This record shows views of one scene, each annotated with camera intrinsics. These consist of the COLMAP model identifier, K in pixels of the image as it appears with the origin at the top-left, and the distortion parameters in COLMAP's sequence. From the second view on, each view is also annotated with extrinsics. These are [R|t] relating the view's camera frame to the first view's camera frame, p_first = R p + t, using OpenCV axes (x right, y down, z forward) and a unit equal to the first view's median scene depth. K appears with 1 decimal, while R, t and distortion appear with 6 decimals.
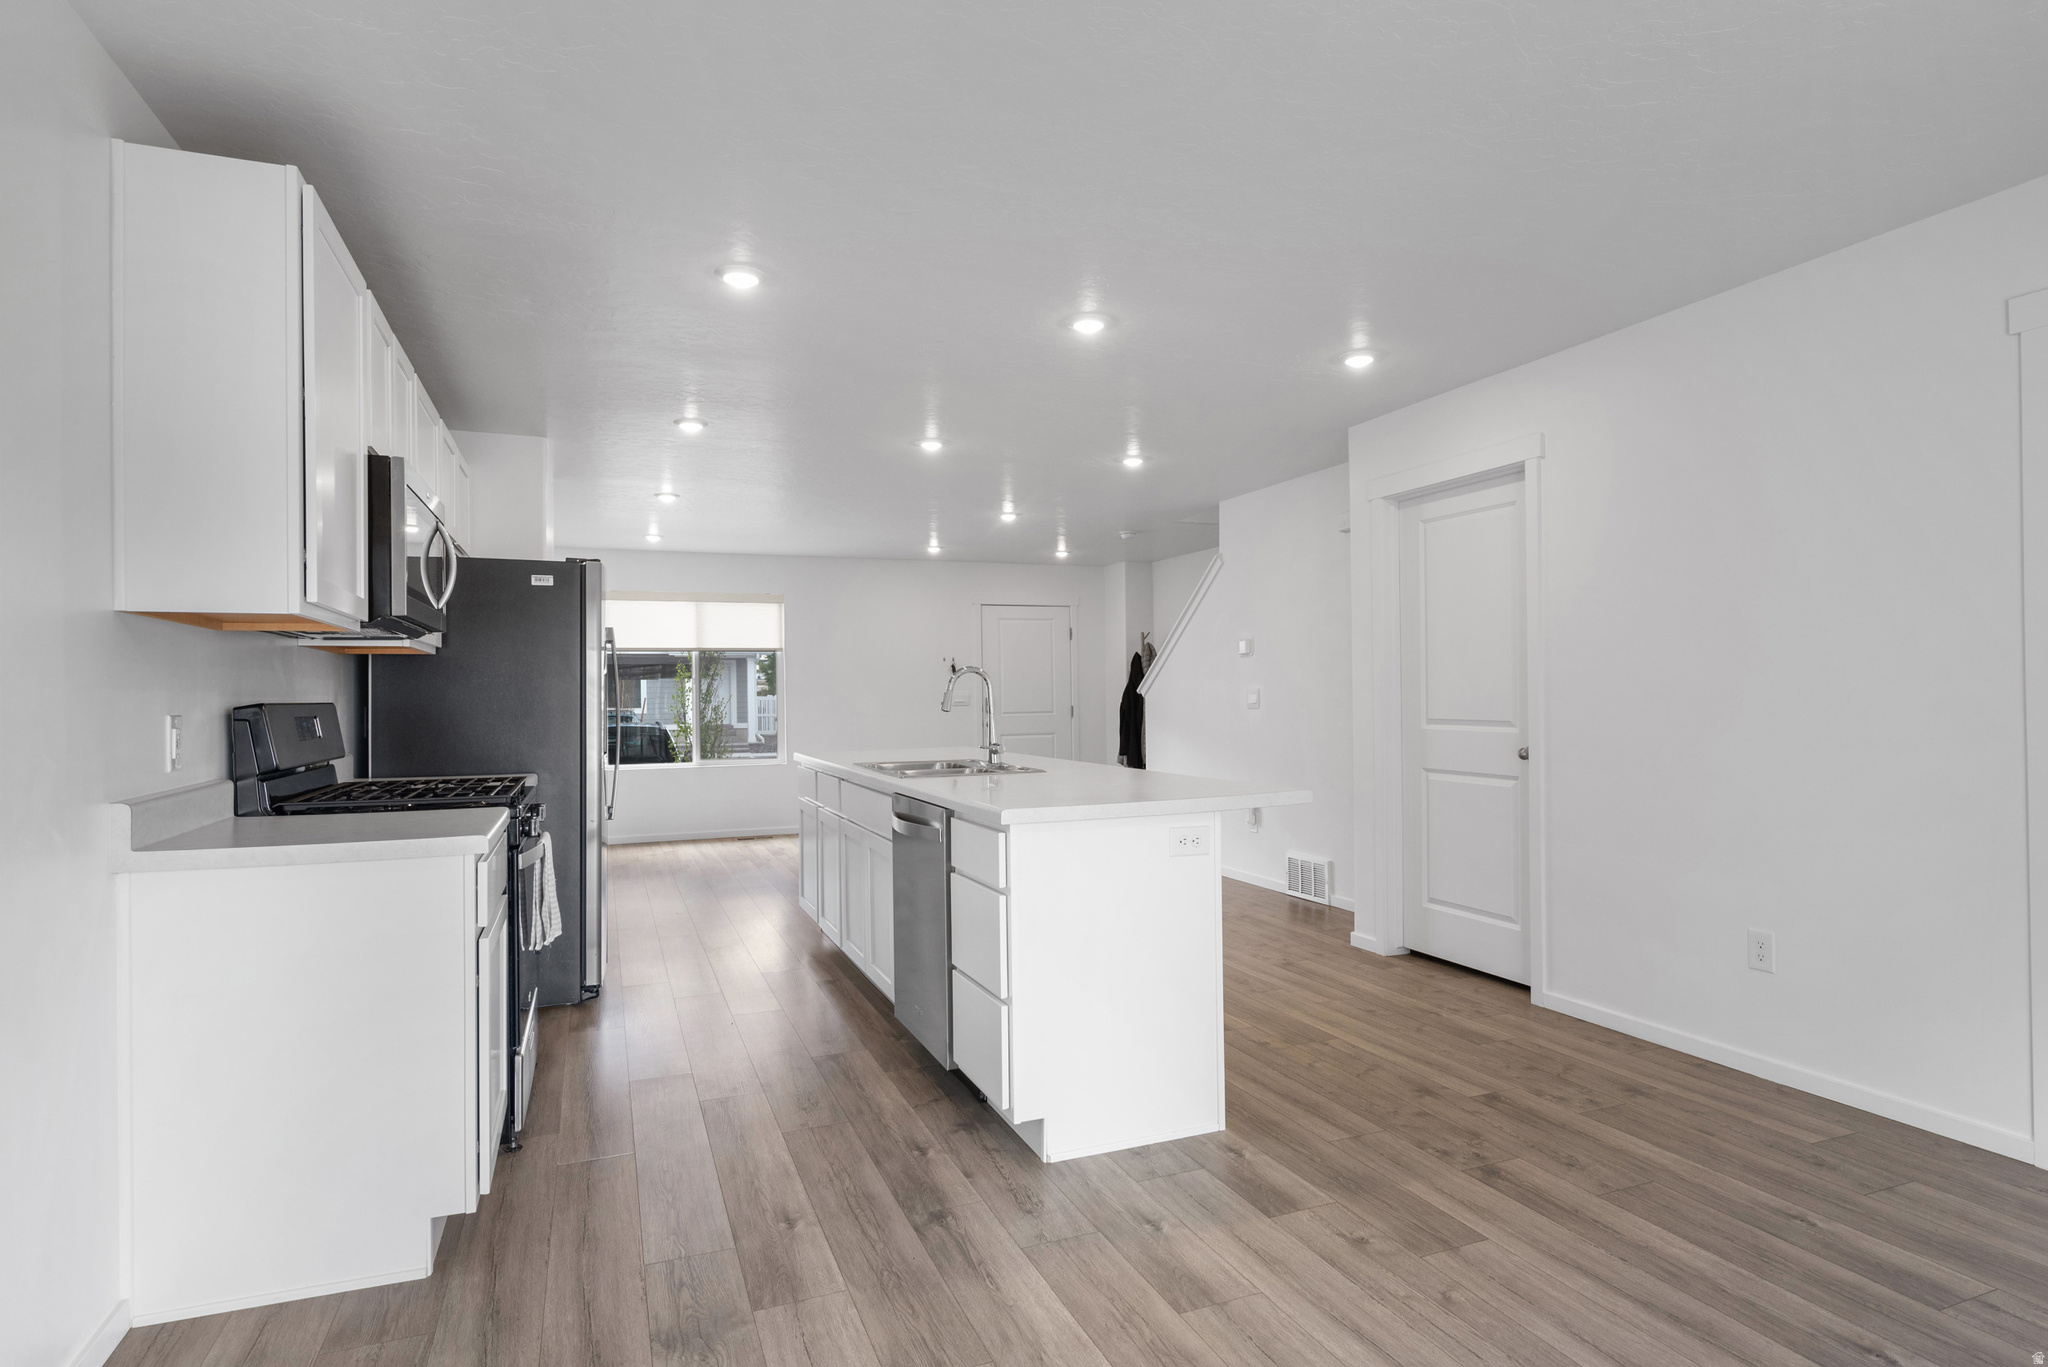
lens RADIAL K [[1091.3, 0, 1036.9], [0, 1091.3, 689.4], [0, 0, 1]] dist [-0.001470, 0.000244]
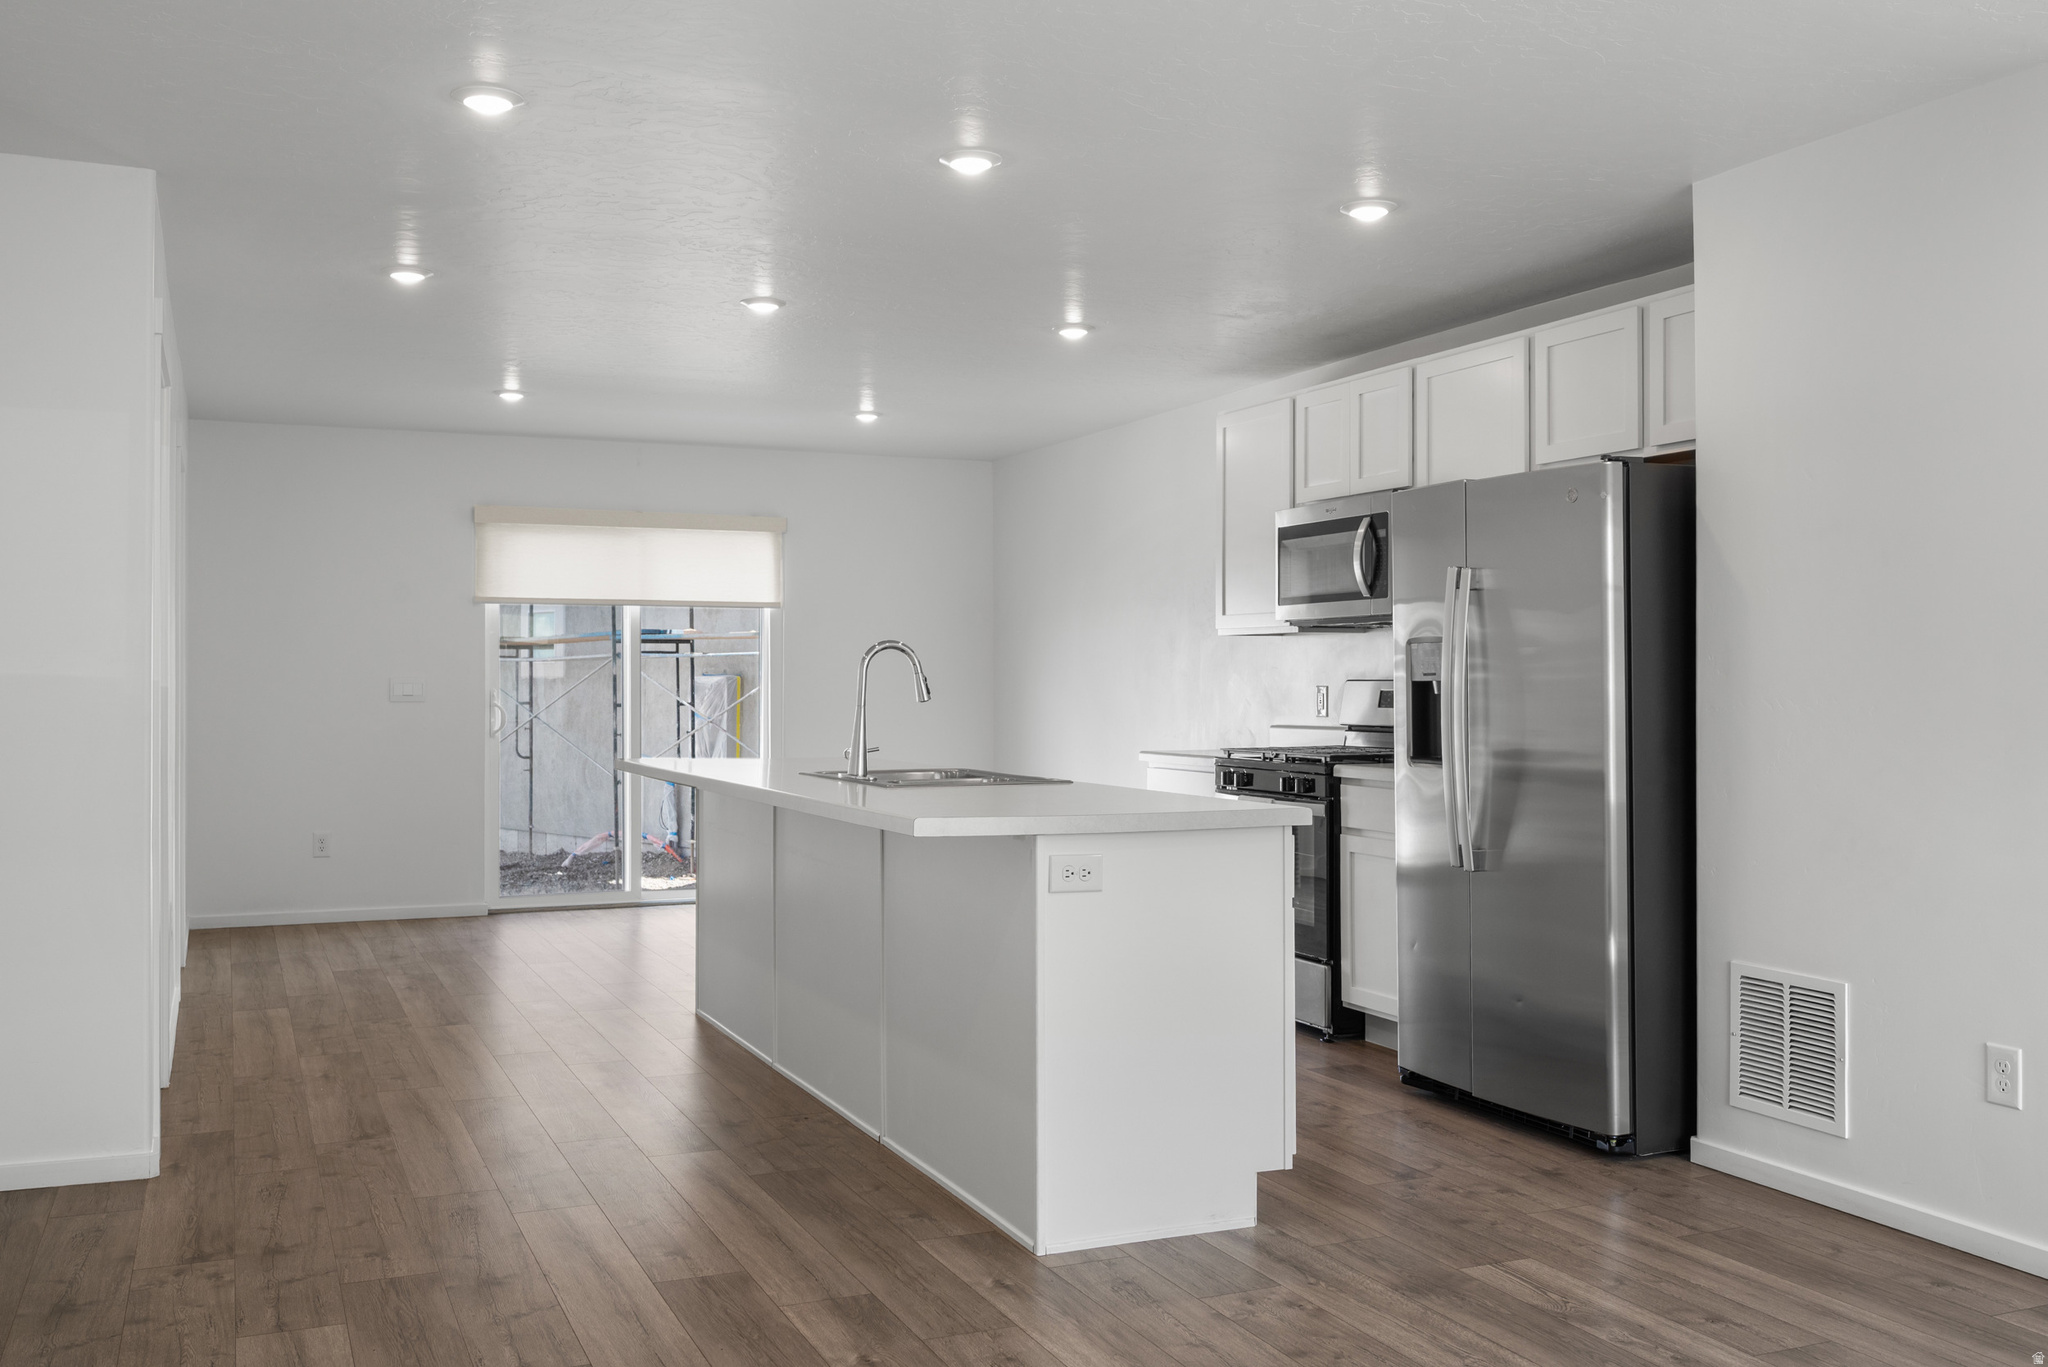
lens RADIAL K [[1841.5, 0, 1028.7], [0, 1841.5, 632.8], [0, 0, 1]] dist [-0.008368, 0.003216]
pose [[-0.999708, 0.010968, -0.021509, -0.127843], [0.011638, 0.999442, -0.031305, 0.013585], [0.021153, -0.031546, -0.999278, 2.264320]]
